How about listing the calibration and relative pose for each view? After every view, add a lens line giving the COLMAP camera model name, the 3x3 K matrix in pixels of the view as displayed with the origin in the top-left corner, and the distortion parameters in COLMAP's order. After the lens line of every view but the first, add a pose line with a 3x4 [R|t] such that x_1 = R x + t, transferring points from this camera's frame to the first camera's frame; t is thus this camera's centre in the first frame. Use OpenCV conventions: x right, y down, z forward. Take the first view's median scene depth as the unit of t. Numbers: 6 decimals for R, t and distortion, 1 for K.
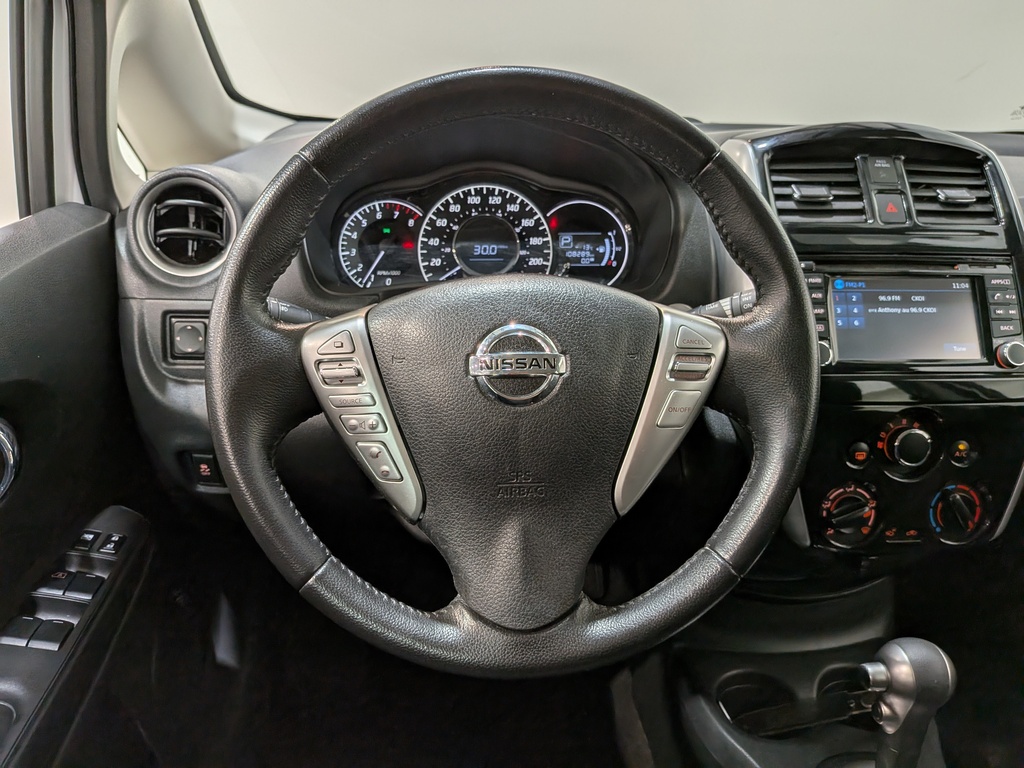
lens RADIAL K [[761.6, 0, 506.9], [0, 761.6, 378.7], [0, 0, 1]] dist [0.031583, -0.007436]
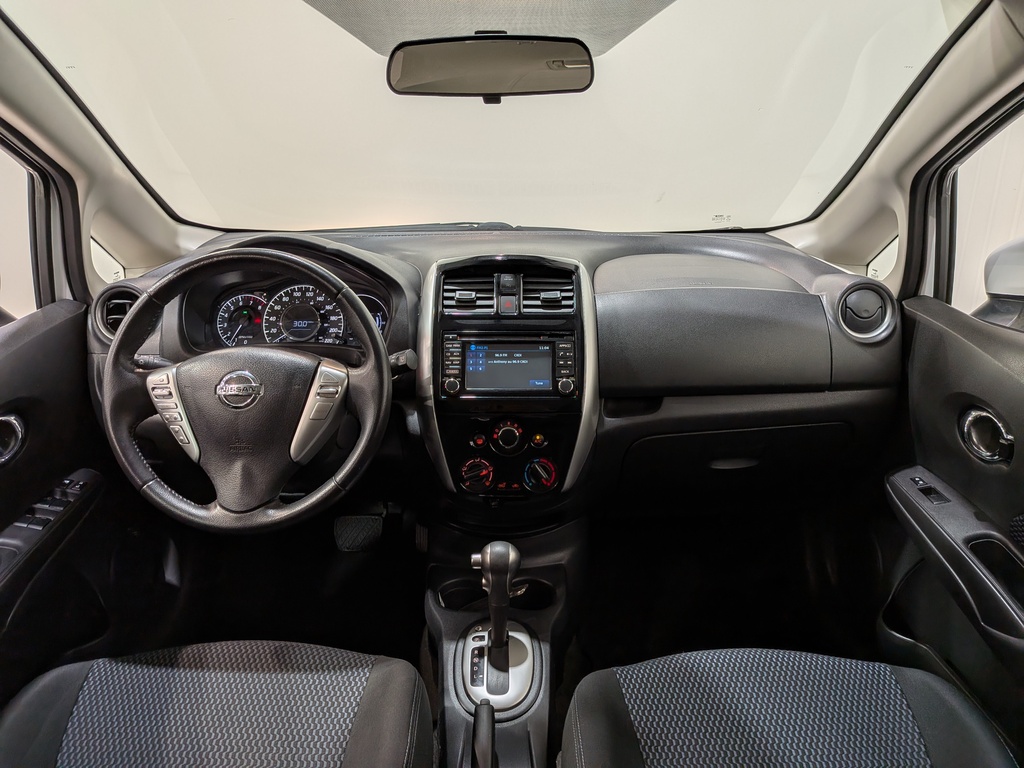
lens RADIAL K [[761.6, 0, 517.2], [0, 761.6, 393.0], [0, 0, 1]] dist [0.031583, -0.007436]
pose [[0.997879, 0.006336, -0.064786, 0.651295], [-0.007565, 0.999796, -0.018746, 0.017405], [0.064654, 0.019196, 0.997723, -0.776822]]
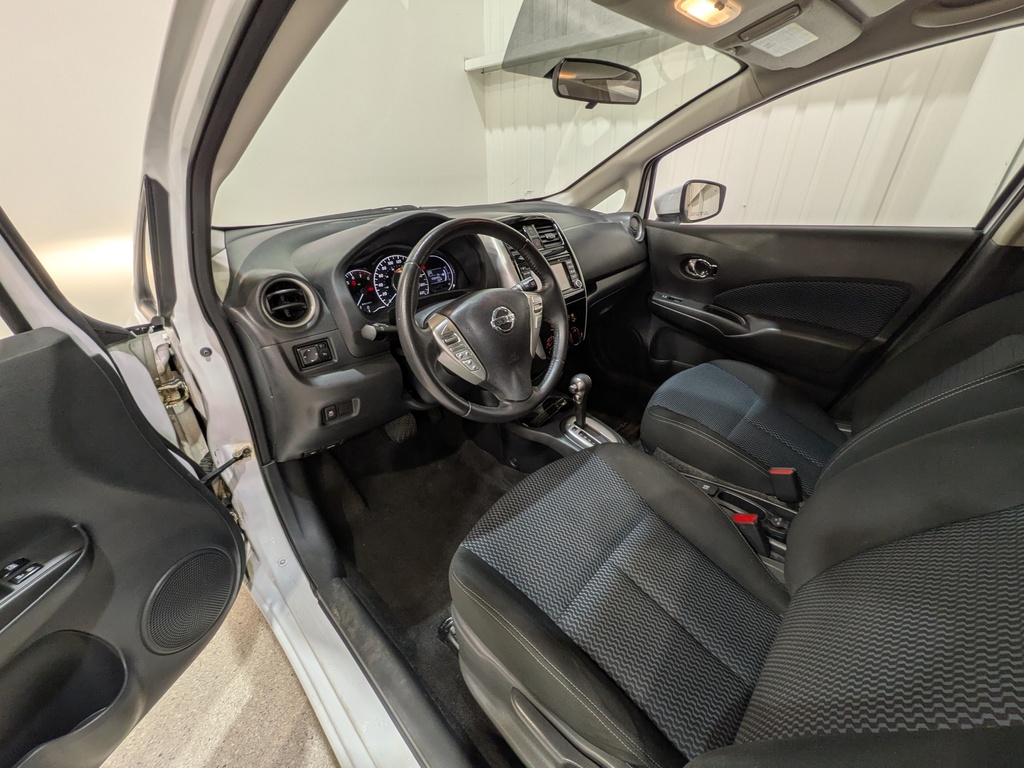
lens RADIAL K [[403.4, 0, 521.1], [0, 403.4, 378.1], [0, 0, 1]] dist [-0.002041, 0.000004]
pose [[0.740813, -0.336568, 0.581308, -0.656656], [0.248289, 0.941327, 0.228596, -0.105442], [-0.624139, -0.025015, 0.780913, -0.210420]]
